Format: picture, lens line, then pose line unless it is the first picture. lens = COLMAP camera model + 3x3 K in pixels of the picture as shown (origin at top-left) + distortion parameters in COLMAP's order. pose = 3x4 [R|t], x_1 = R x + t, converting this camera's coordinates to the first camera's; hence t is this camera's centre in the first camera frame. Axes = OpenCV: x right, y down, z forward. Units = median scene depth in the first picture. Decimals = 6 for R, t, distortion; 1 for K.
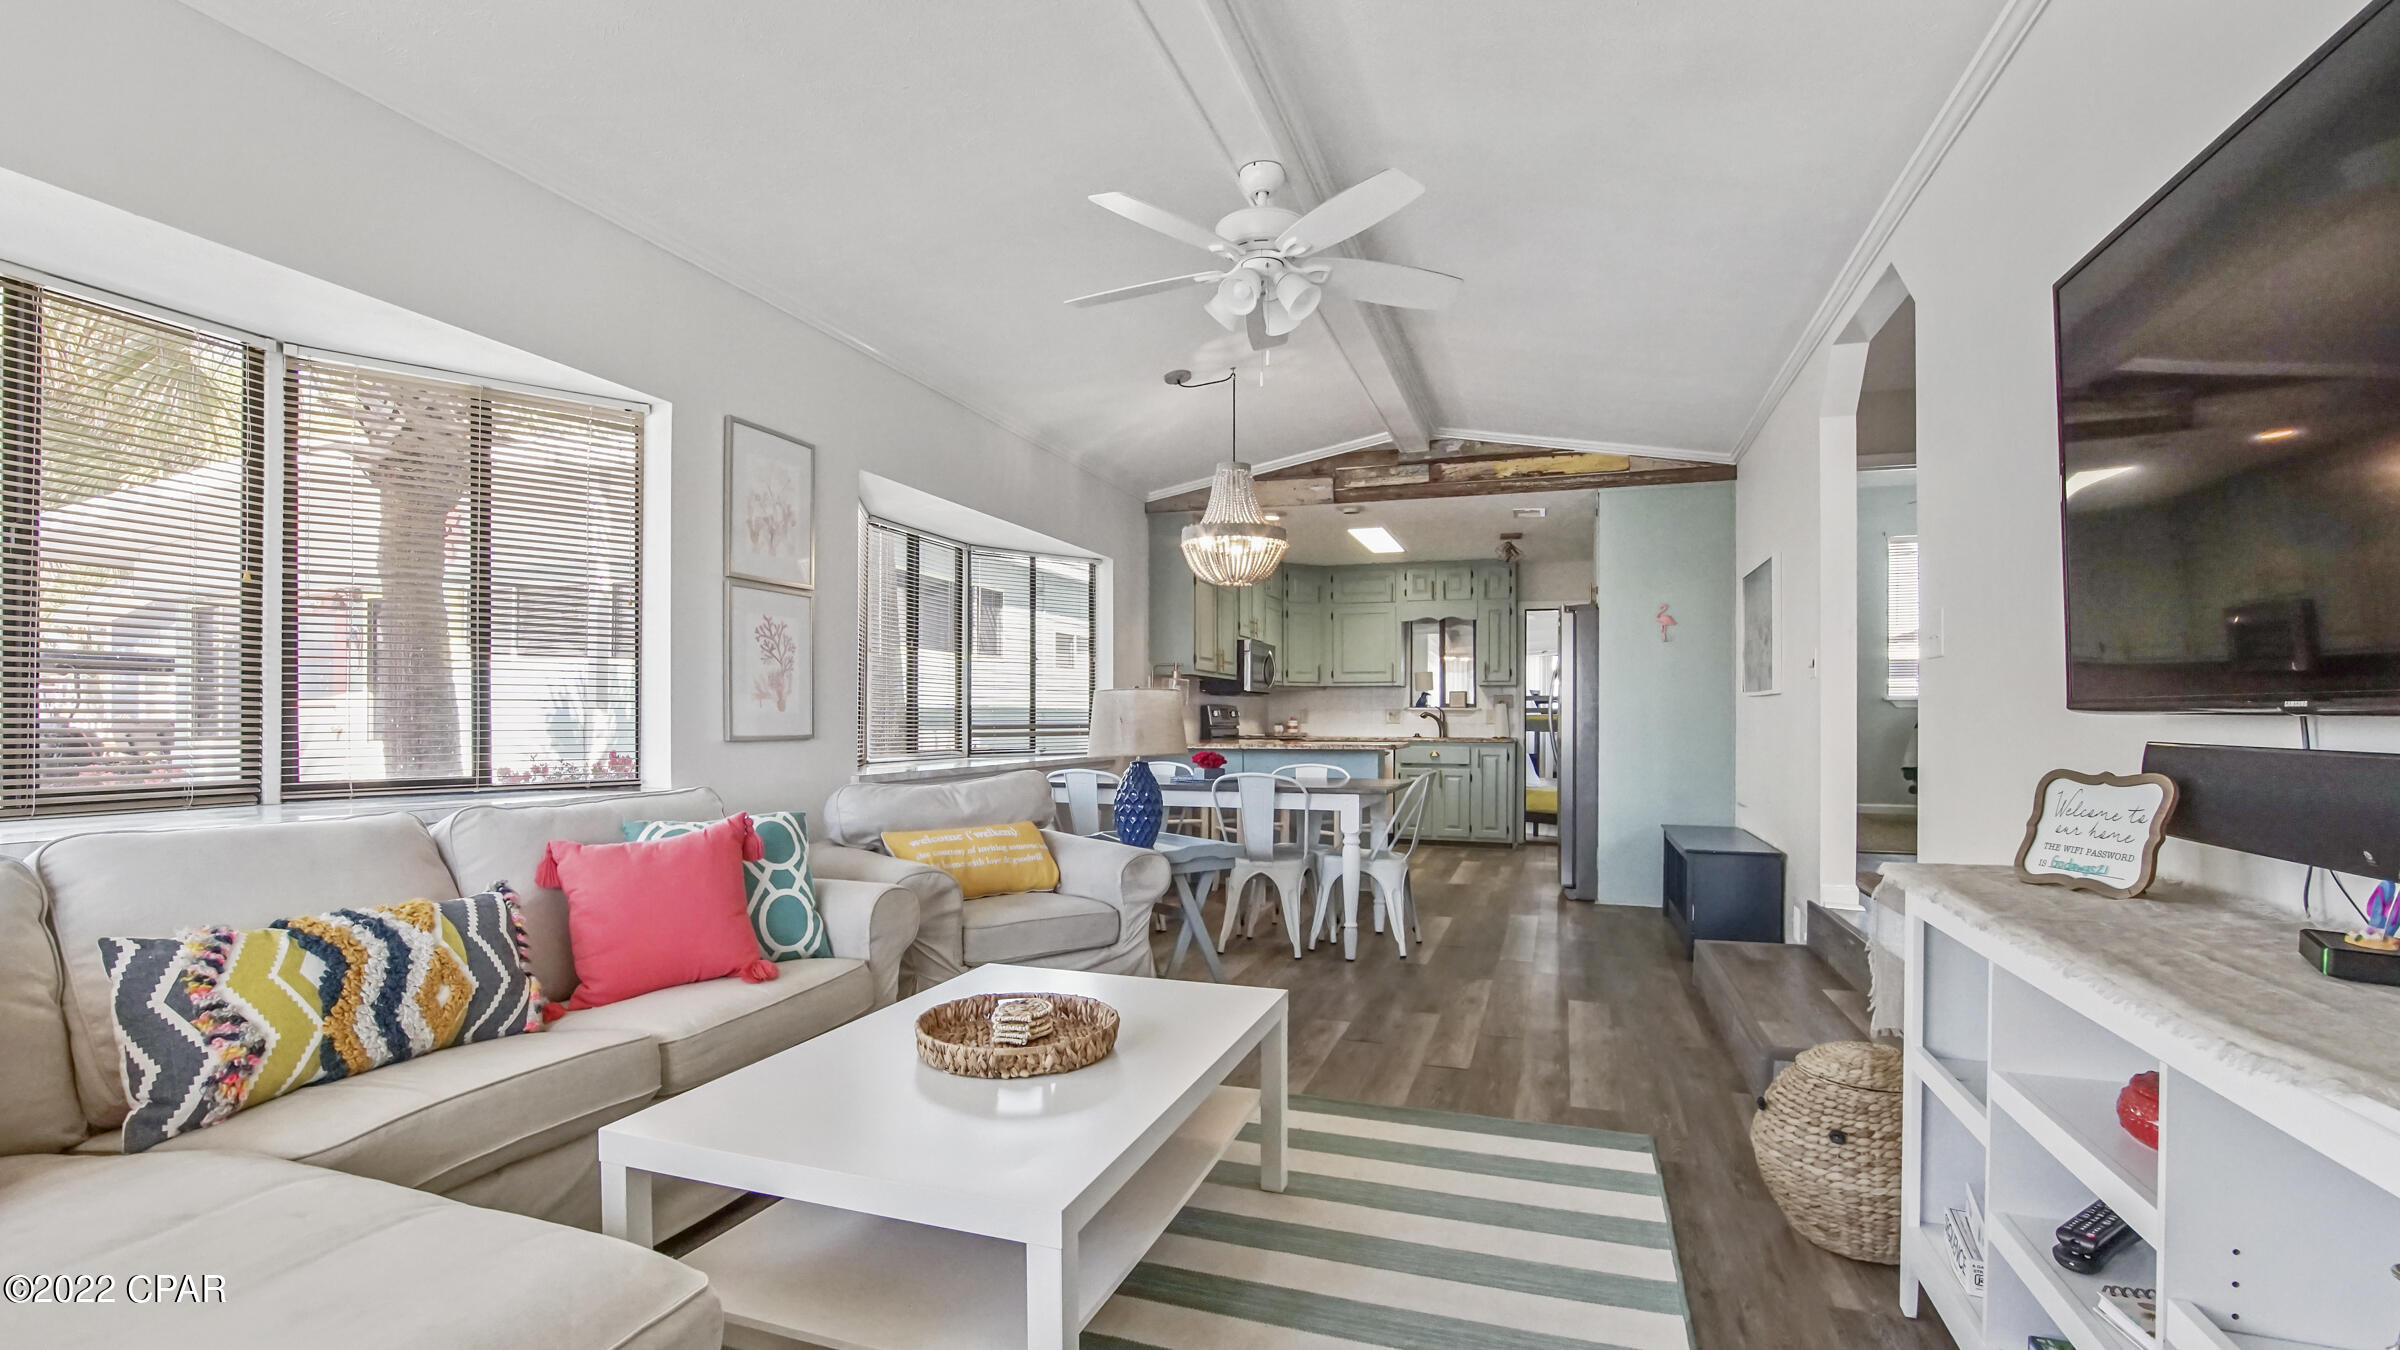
lens RADIAL K [[1071.2, 0, 1183.5], [0, 1071.2, 707.4], [0, 0, 1]] dist [-0.036607, 0.007110]
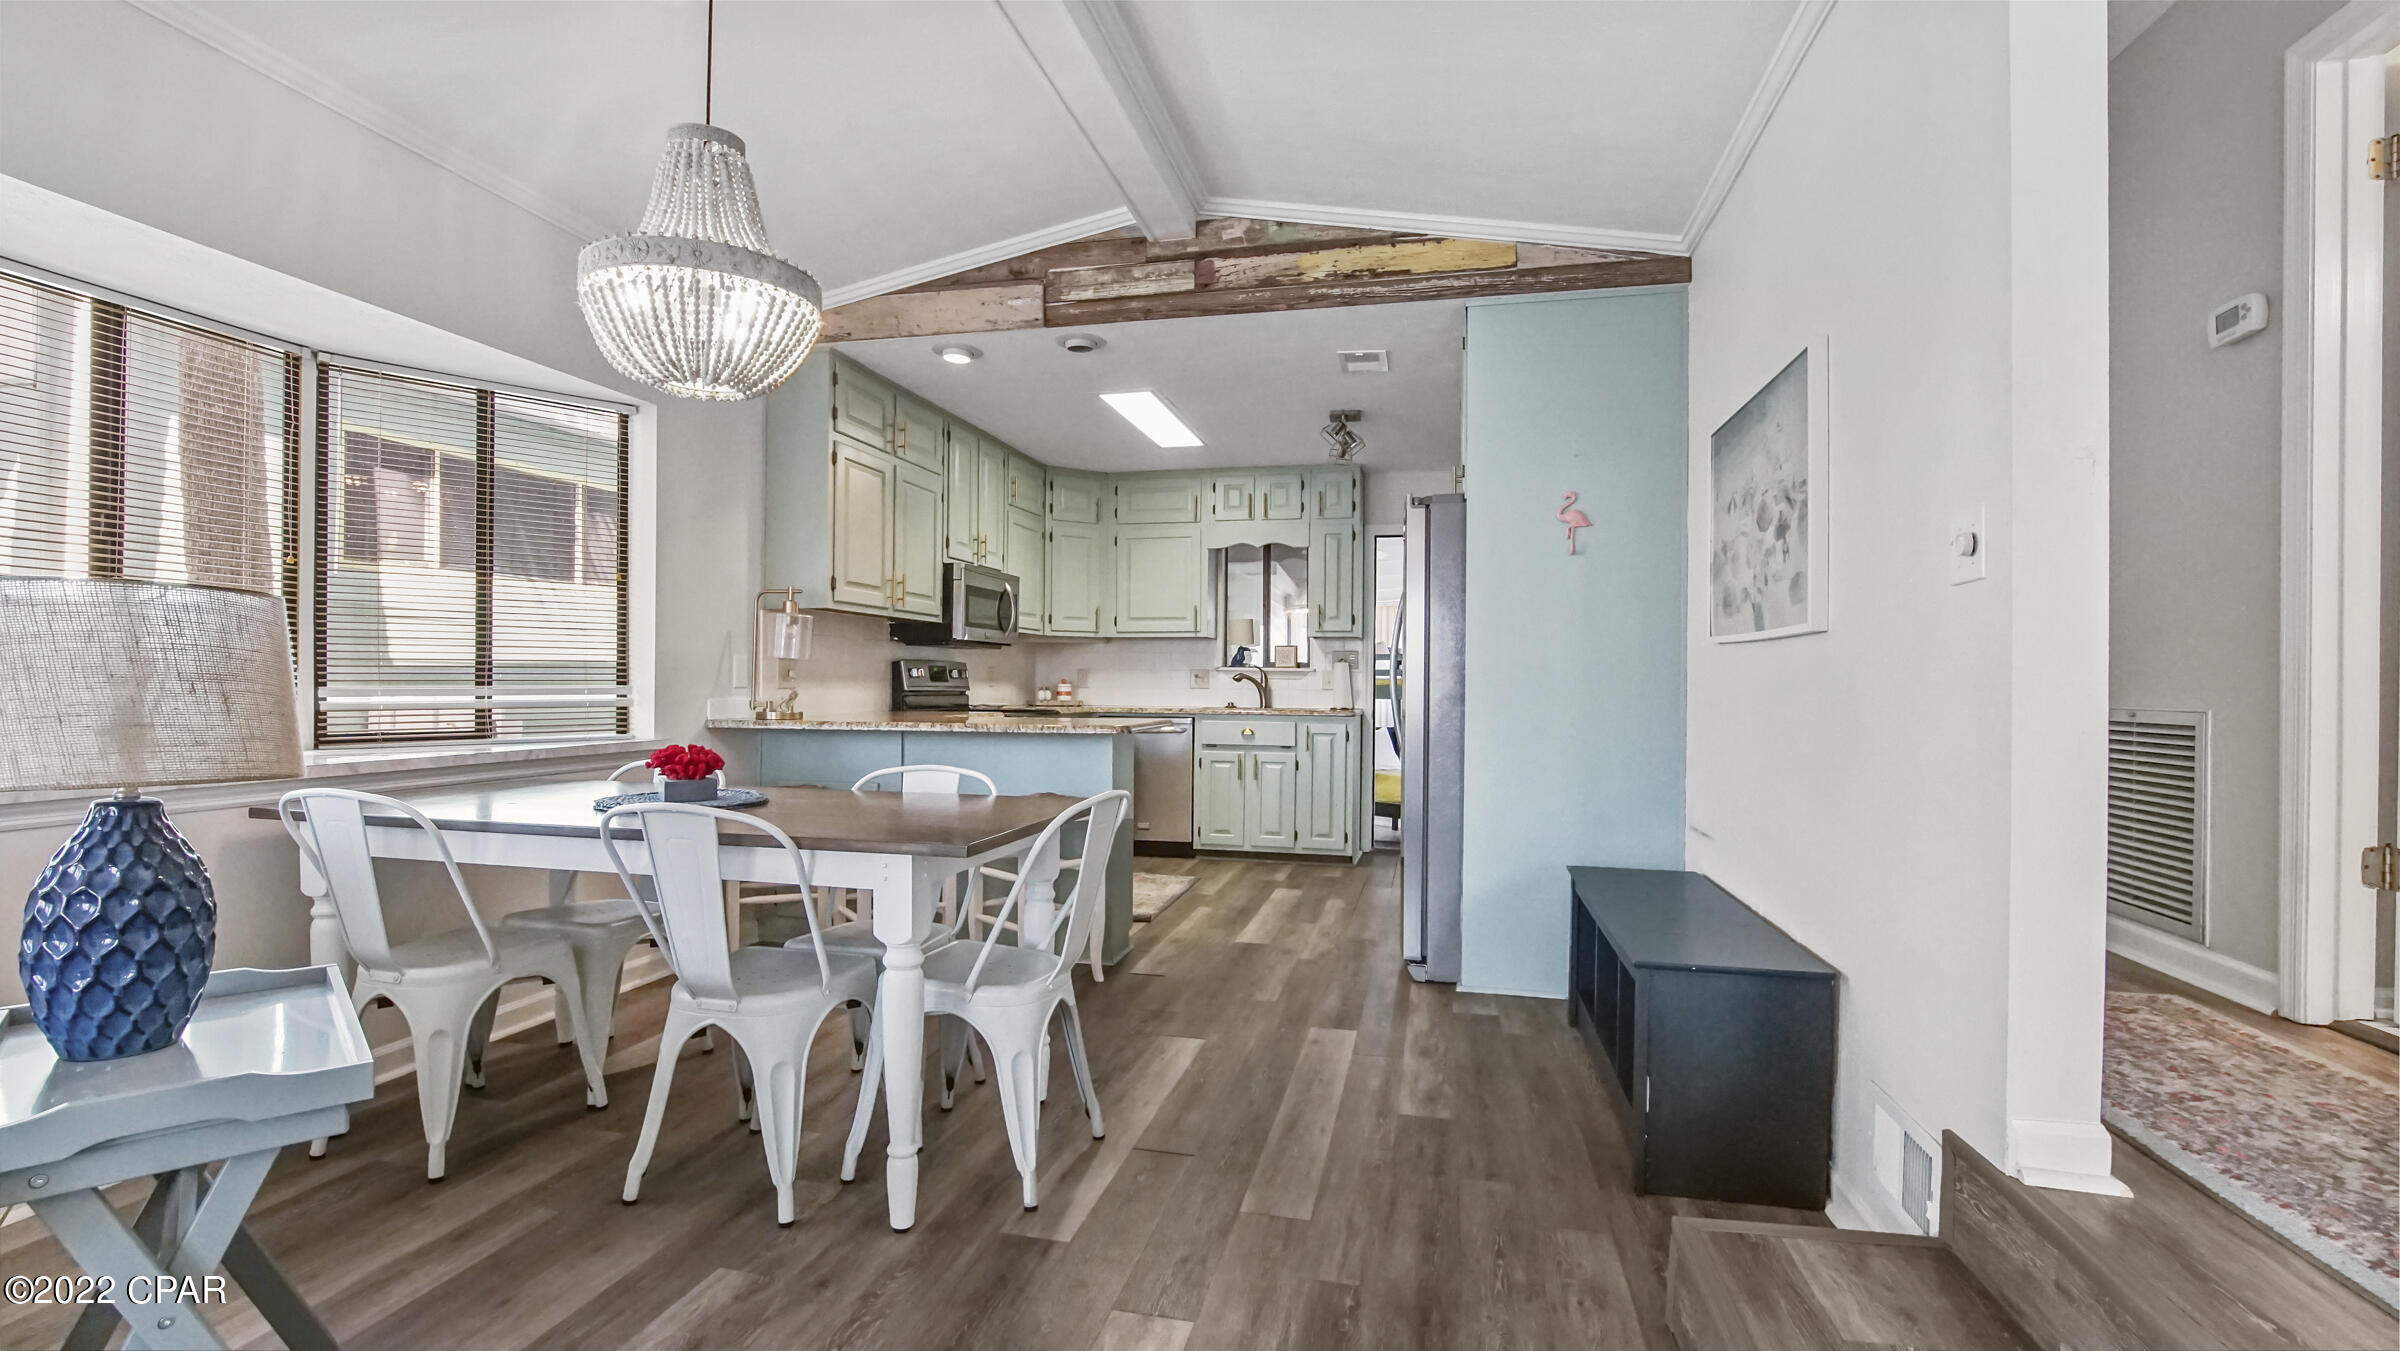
lens RADIAL K [[1071.2, 0, 1186.2], [0, 1071.2, 670.6], [0, 0, 1]] dist [-0.036607, 0.007110]
pose [[0.994520, 0.005730, 0.104392, 0.157248], [-0.005639, 0.999983, -0.001174, 0.004996], [-0.104397, 0.000579, 0.994536, 0.384464]]
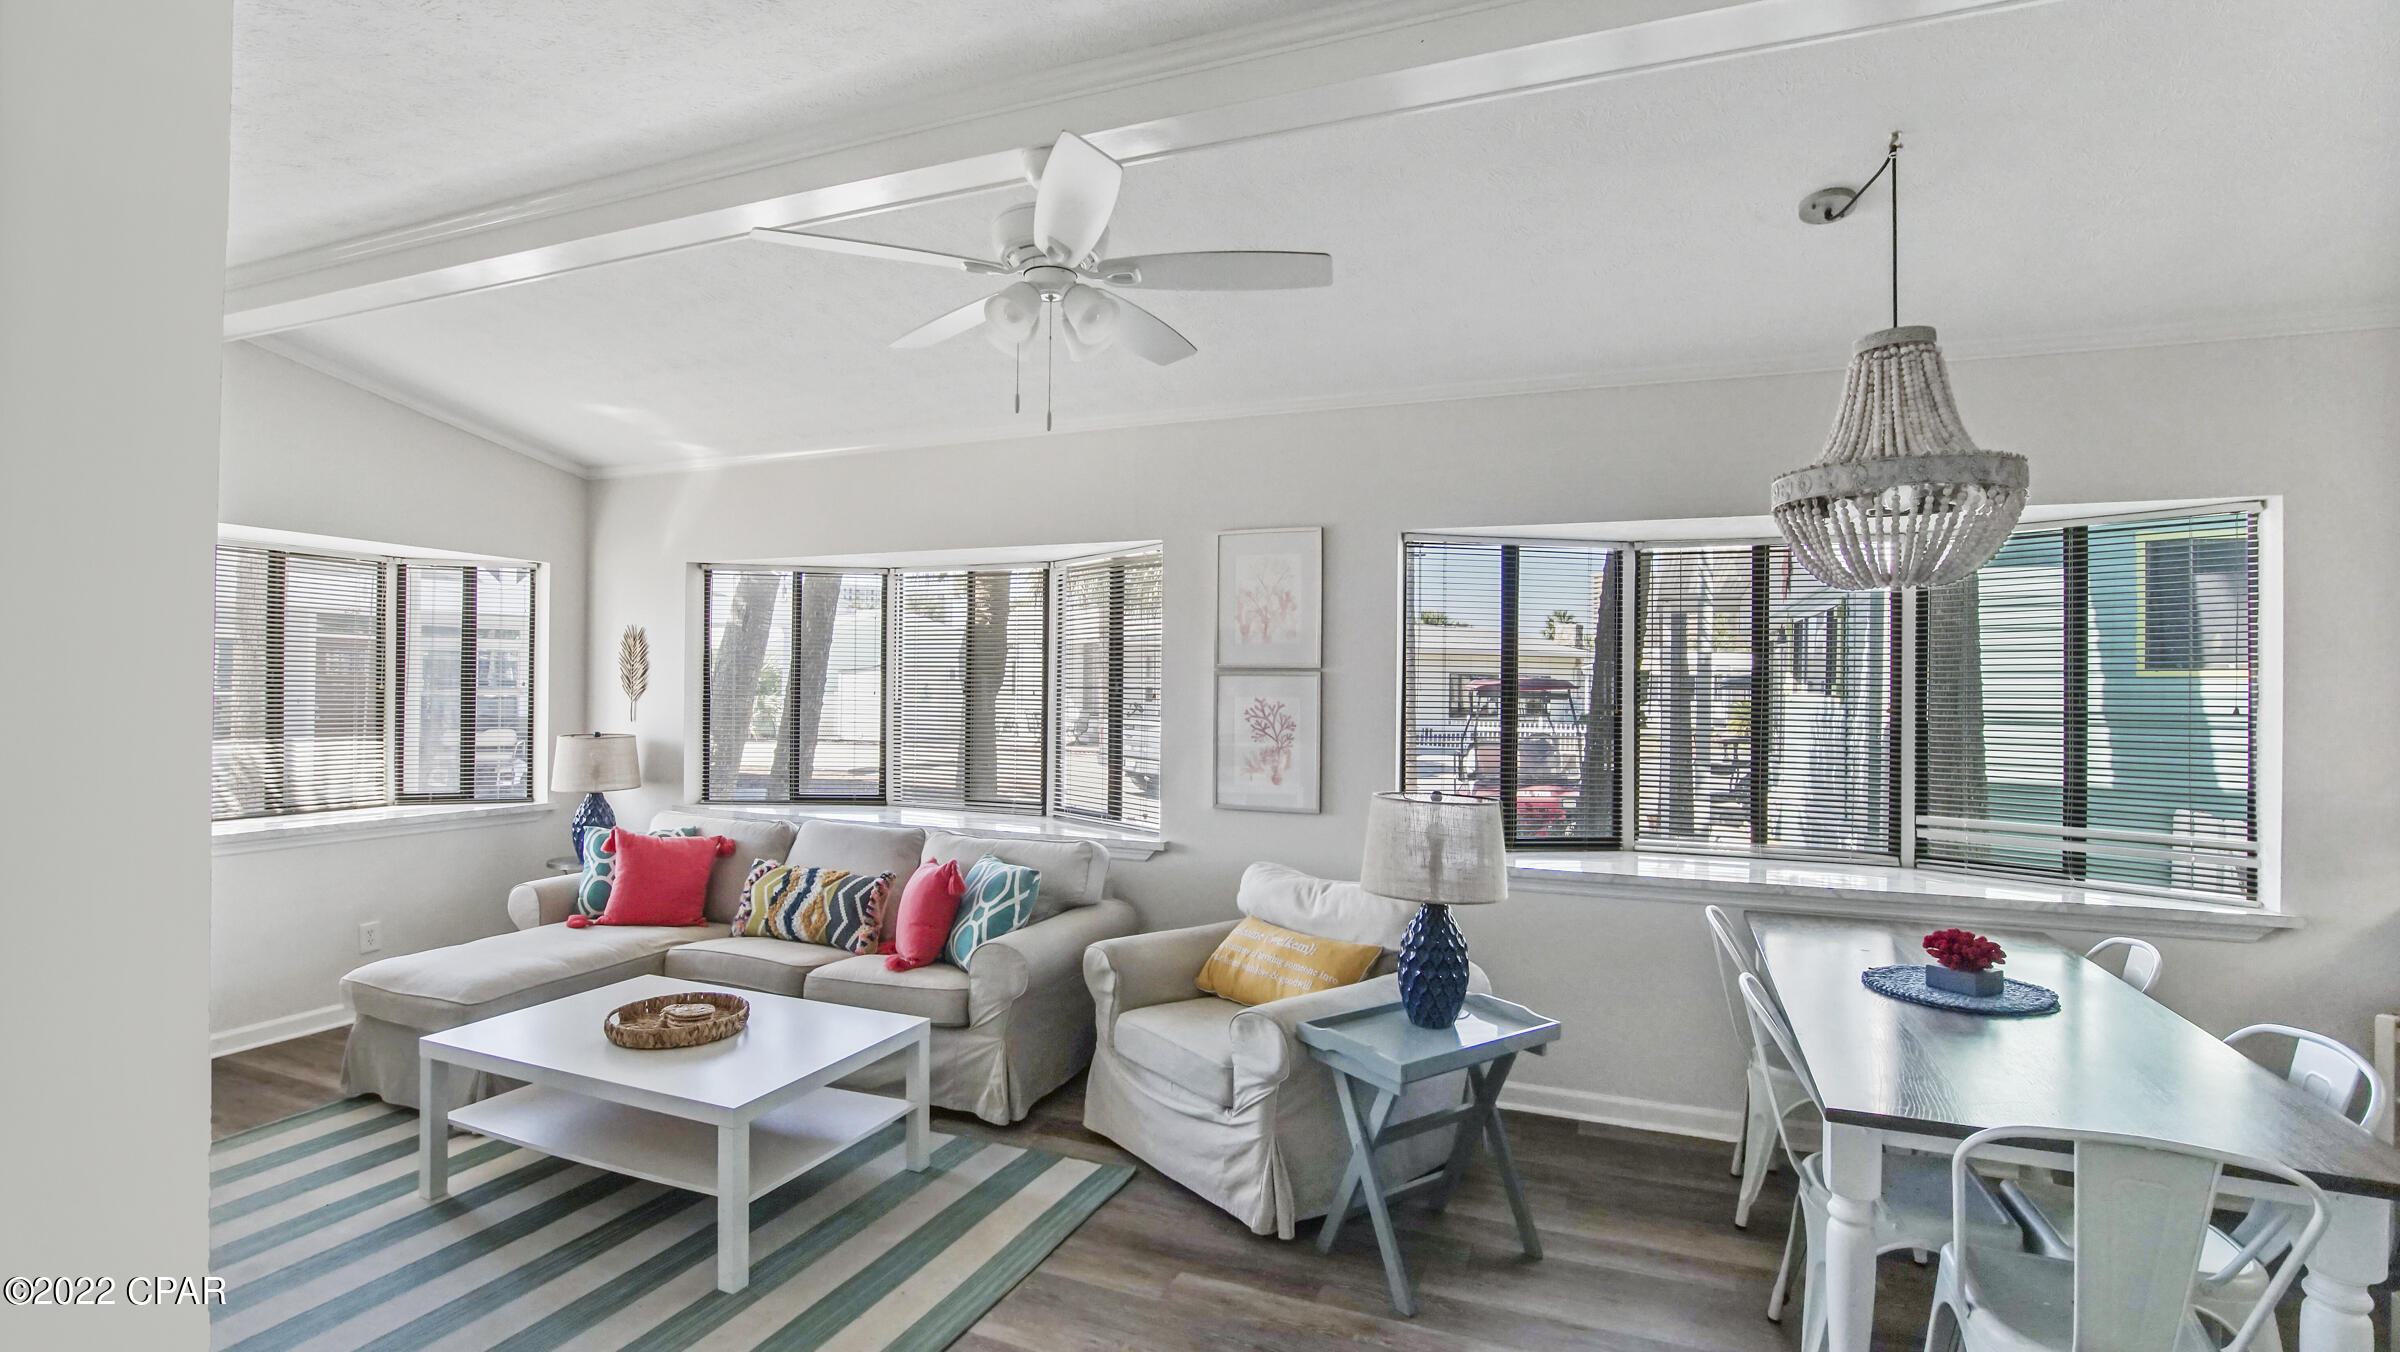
lens RADIAL K [[1071.2, 0, 1177.8], [0, 1071.2, 680.0], [0, 0, 1]] dist [-0.036607, 0.007110]
pose [[-0.068304, -0.013177, -0.997578, 0.401007], [-0.001194, 0.999913, -0.013126, -0.049948], [0.997664, 0.000294, -0.068313, 0.549631]]
